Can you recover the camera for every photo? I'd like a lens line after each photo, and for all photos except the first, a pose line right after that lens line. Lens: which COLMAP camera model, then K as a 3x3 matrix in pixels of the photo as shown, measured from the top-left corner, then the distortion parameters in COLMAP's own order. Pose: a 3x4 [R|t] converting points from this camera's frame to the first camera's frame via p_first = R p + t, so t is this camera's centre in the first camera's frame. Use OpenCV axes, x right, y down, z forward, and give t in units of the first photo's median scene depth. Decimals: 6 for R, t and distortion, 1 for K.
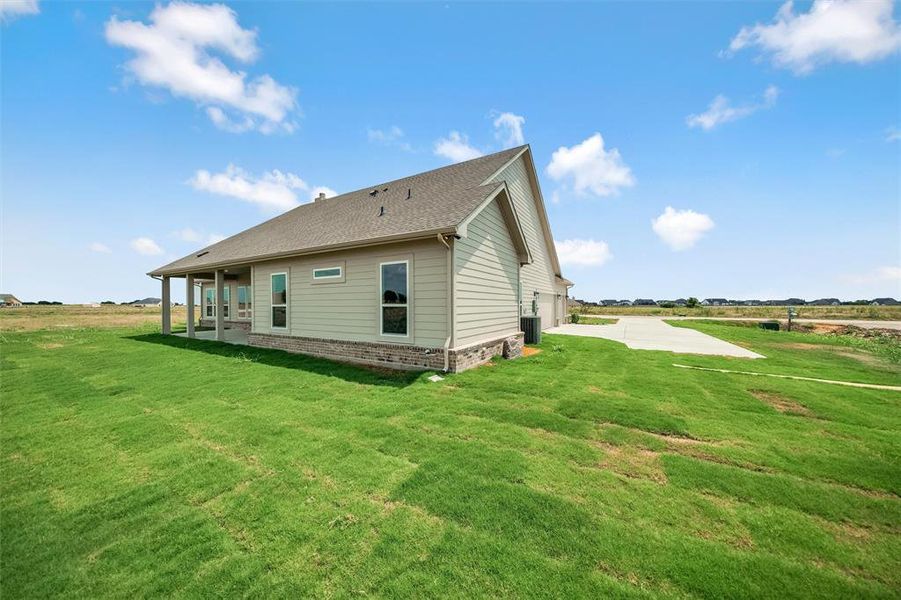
lens RADIAL K [[321.0, 0, 444.9], [0, 321.0, 298.7], [0, 0, 1]] dist [-0.001050, -0.000031]
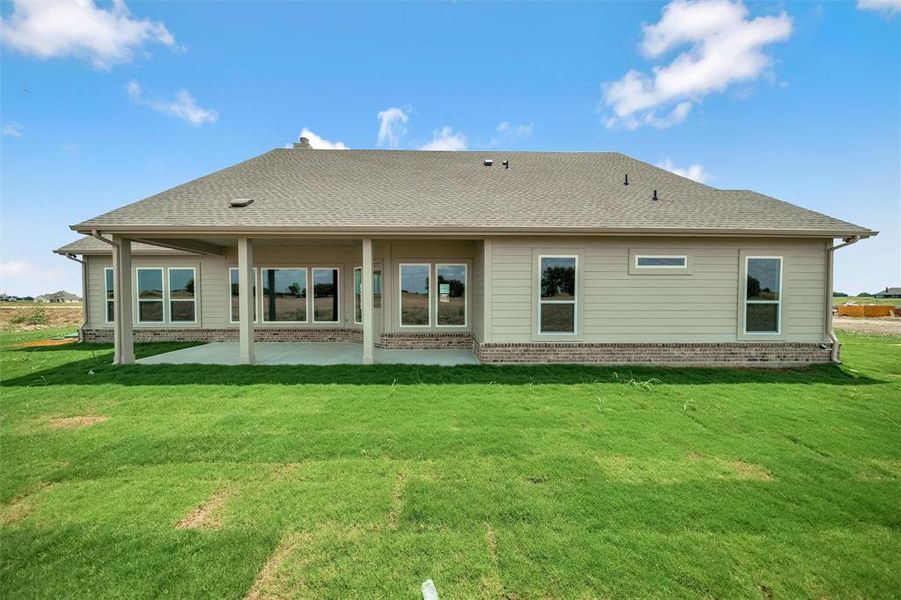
lens RADIAL K [[297.8, 0, 450.5], [0, 297.8, 305.0], [0, 0, 1]] dist [0.009368, 0.000023]
pose [[0.825550, -0.010495, 0.564232, -1.293334], [-0.013695, 0.999160, 0.038623, 0.006906], [-0.564163, -0.039612, 0.824713, 0.710767]]
